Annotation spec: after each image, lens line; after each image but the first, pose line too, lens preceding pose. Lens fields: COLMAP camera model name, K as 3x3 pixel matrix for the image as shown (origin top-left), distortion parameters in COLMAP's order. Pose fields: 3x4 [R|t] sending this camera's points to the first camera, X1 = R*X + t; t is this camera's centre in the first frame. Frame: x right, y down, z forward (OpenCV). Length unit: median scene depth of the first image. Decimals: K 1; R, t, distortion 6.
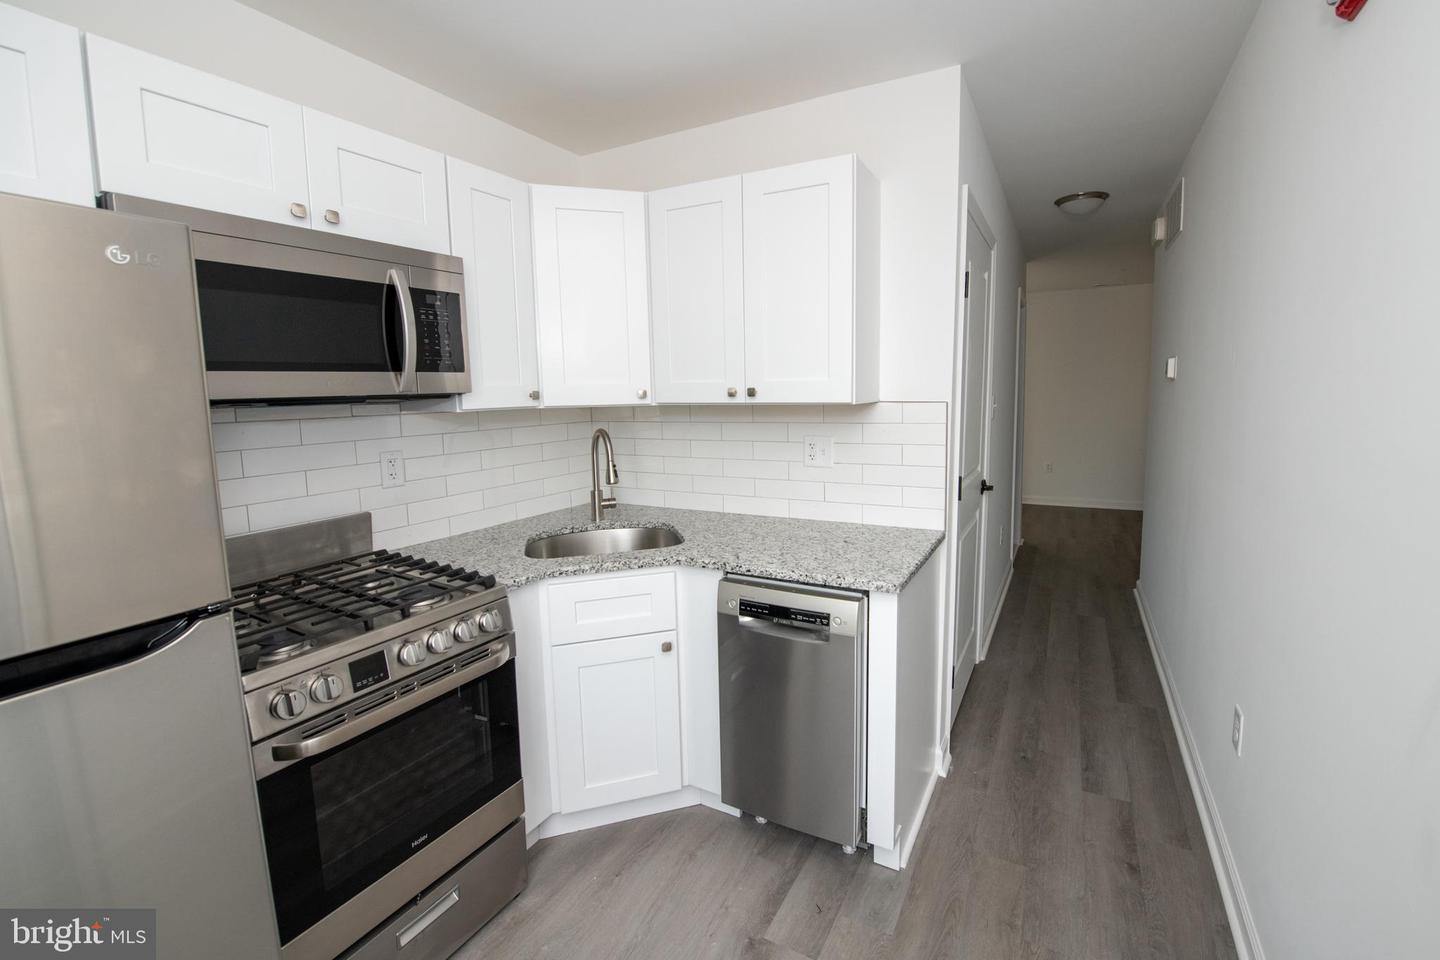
lens RADIAL K [[599.5, 0, 750.6], [0, 599.5, 460.9], [0, 0, 1]] dist [-0.016592, -0.001819]
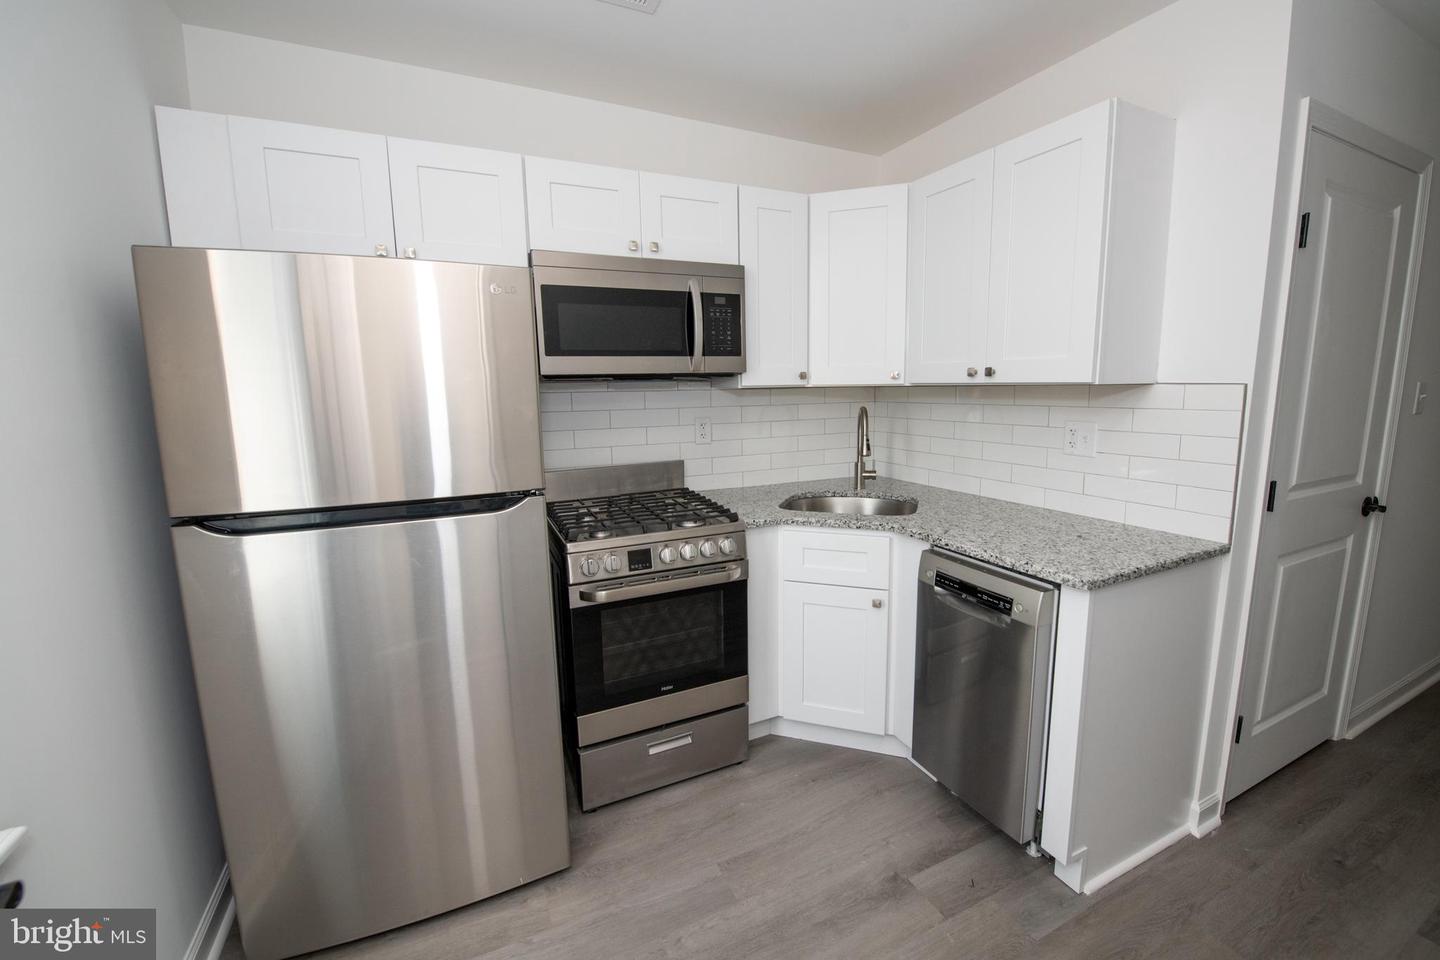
lens RADIAL K [[599.5, 0, 765.9], [0, 599.5, 478.2], [0, 0, 1]] dist [-0.016592, -0.001819]
pose [[0.811618, 0.095727, -0.576292, 0.317737], [-0.070847, 0.995331, 0.065555, 0.023224], [0.579876, -0.012377, 0.814610, -0.018847]]
